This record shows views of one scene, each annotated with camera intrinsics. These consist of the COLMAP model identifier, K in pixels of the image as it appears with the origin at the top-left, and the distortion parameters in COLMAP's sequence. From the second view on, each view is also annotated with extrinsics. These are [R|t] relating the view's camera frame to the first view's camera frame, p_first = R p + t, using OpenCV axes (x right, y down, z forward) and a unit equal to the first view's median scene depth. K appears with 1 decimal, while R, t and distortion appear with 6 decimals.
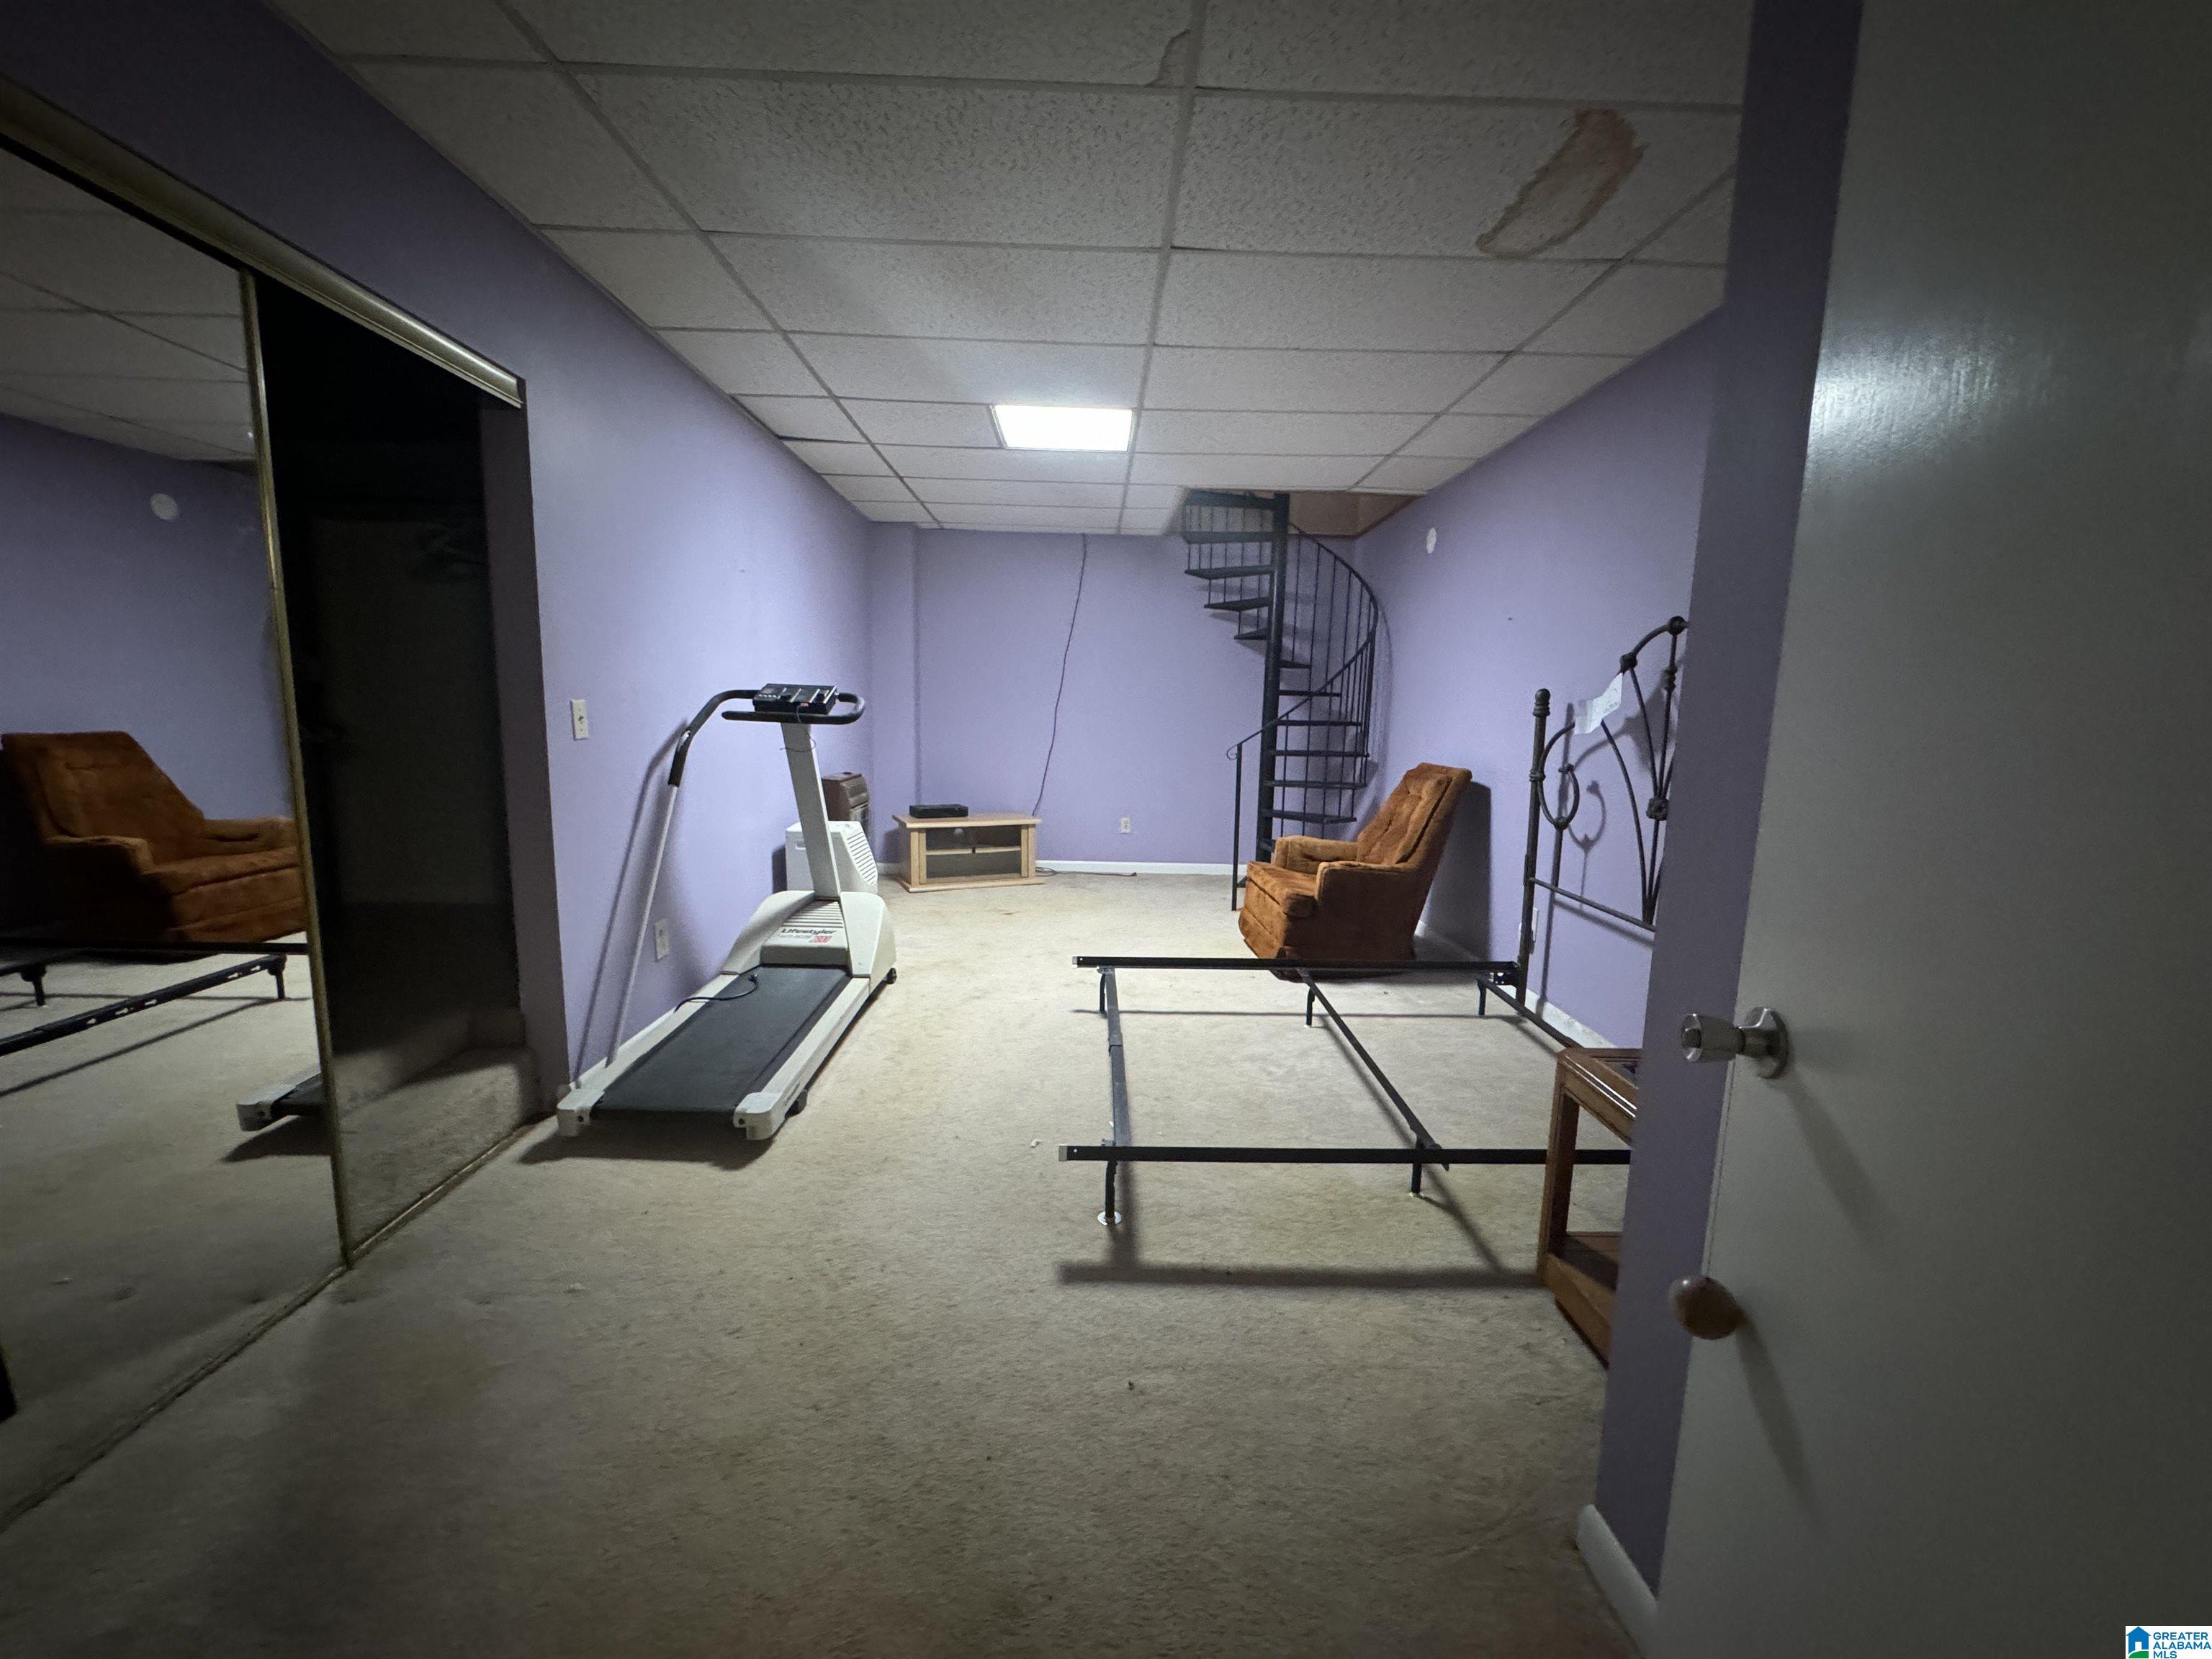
lens RADIAL K [[882.7, 0, 1104.3], [0, 882.7, 828.0], [0, 0, 1]] dist [-0.001269, 0.000016]
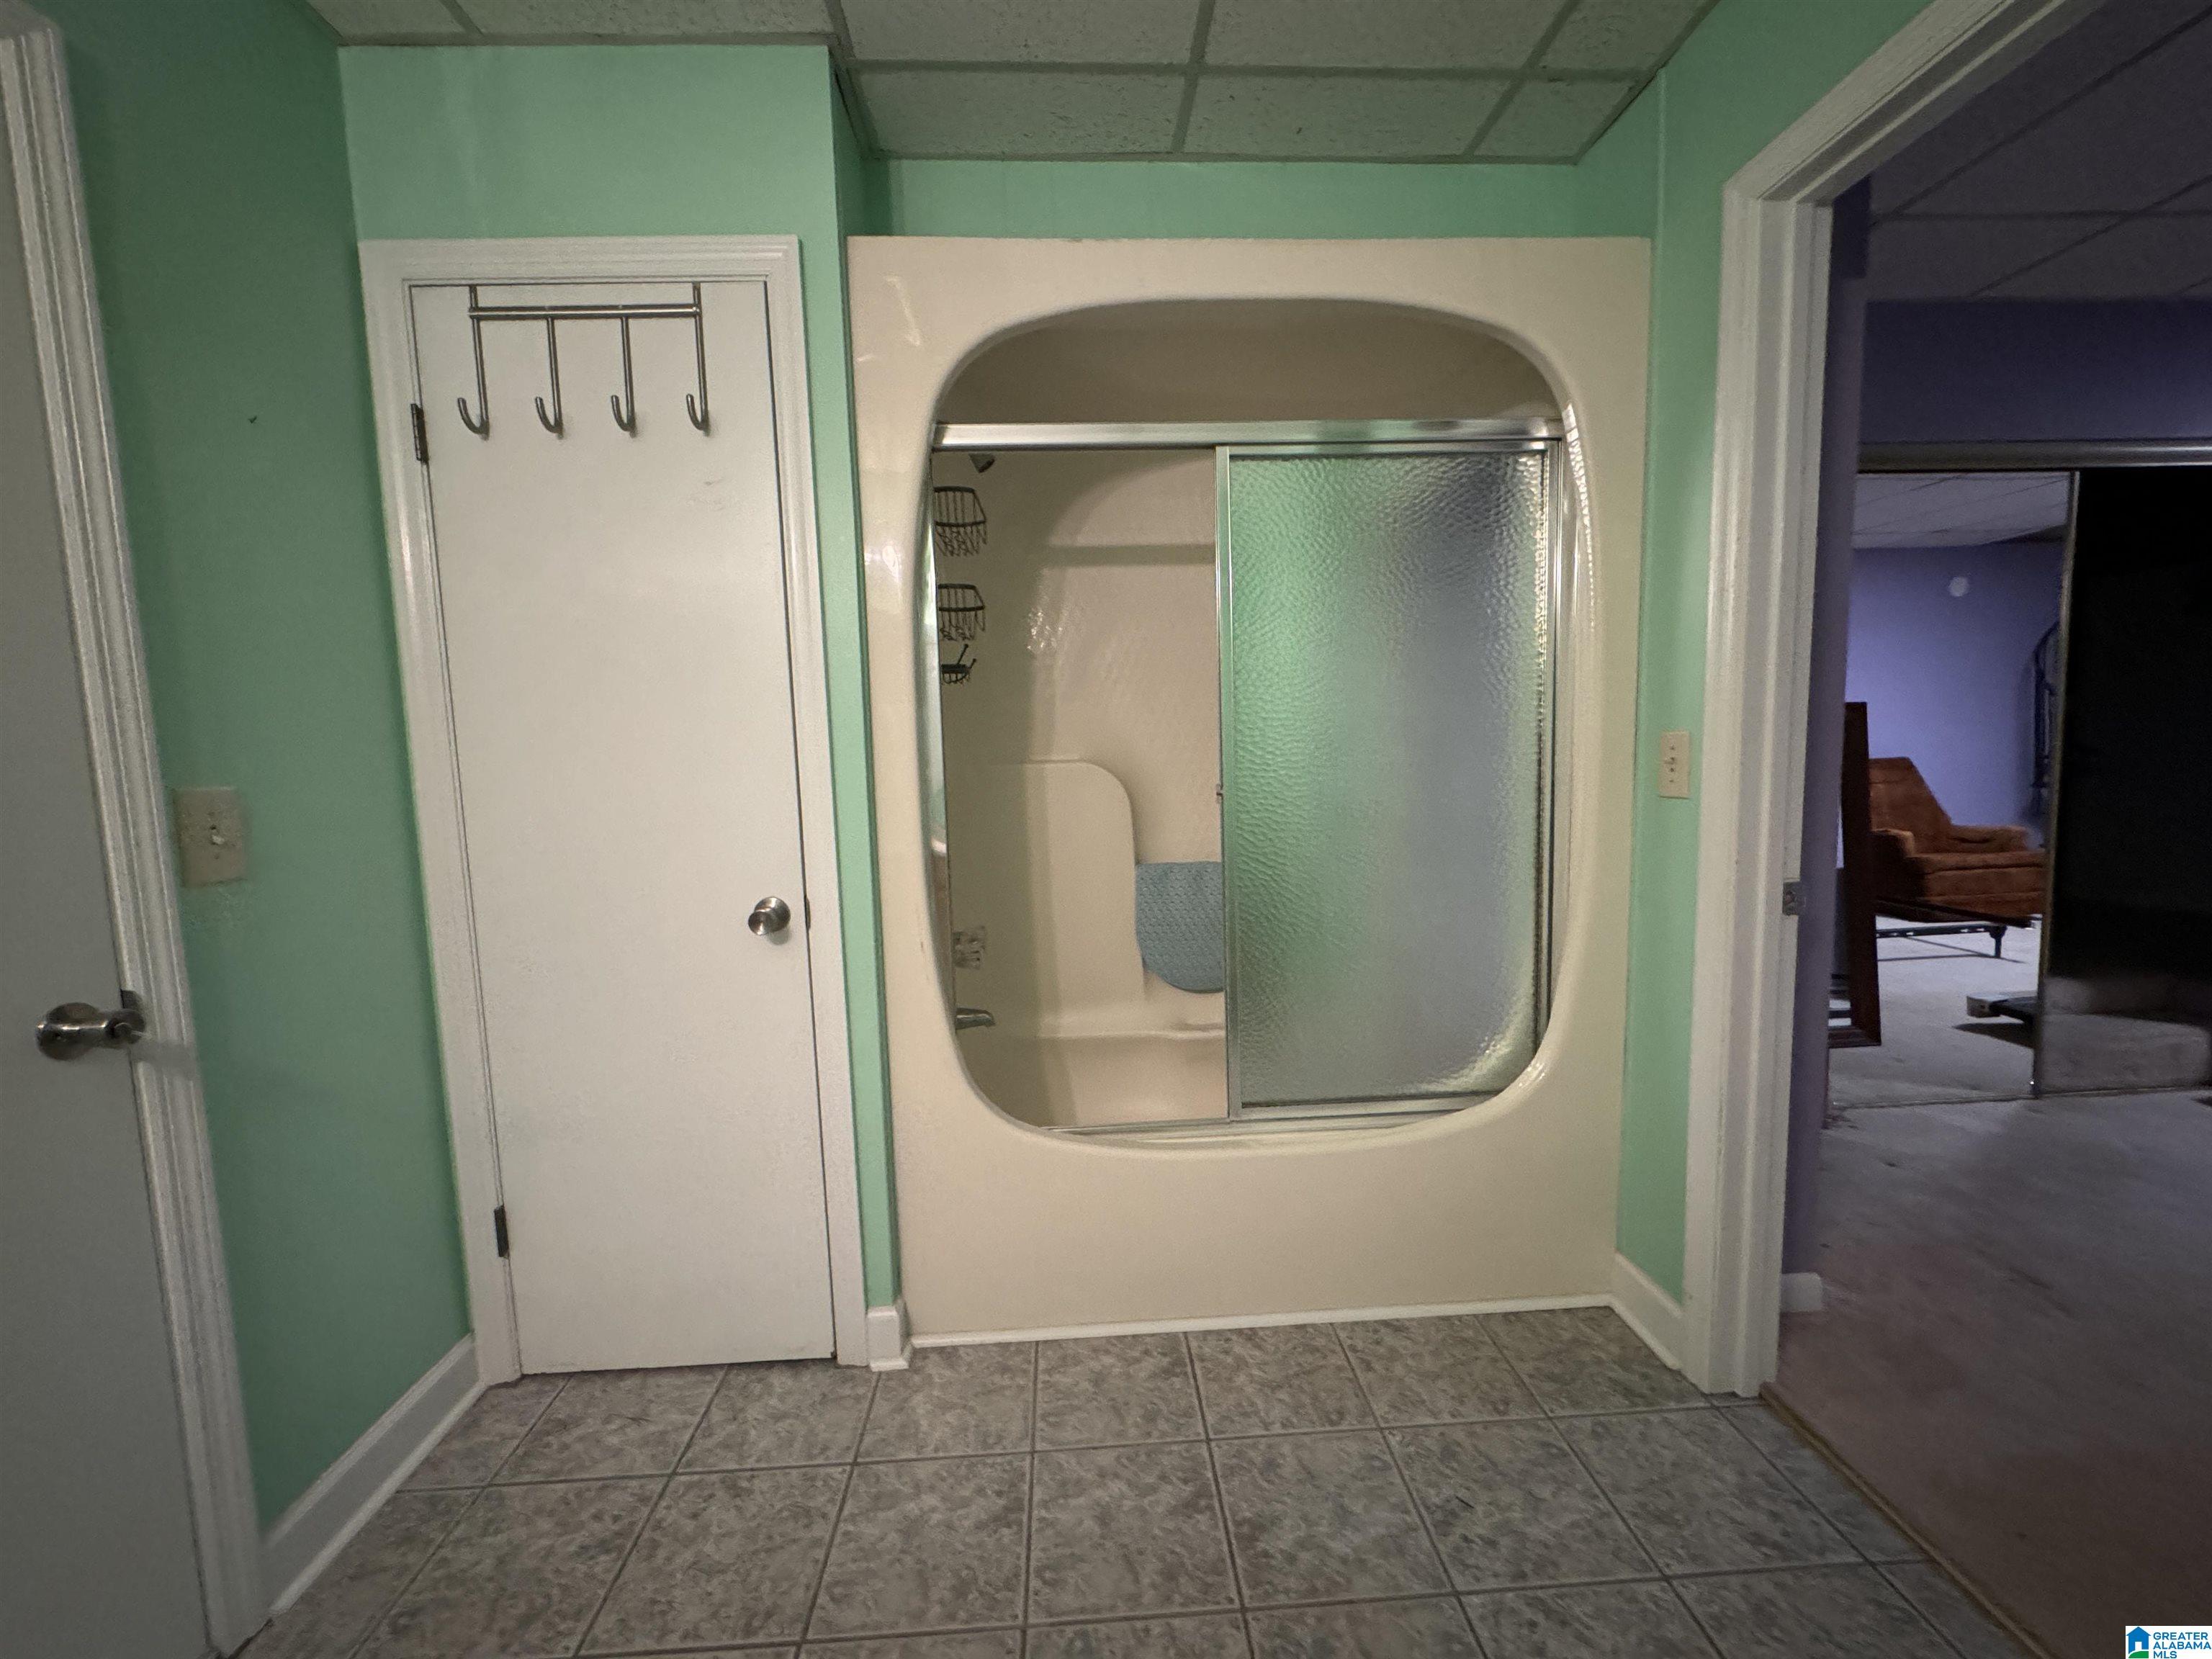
lens RADIAL K [[882.7, 0, 1104.8], [0, 882.7, 830.9], [0, 0, 1]] dist [-0.001269, 0.000016]
pose [[0.033964, 0.075513, -0.996566, 0.315520], [-0.114746, 0.990842, 0.071168, 0.065616], [0.992814, 0.111935, 0.042318, -0.395647]]
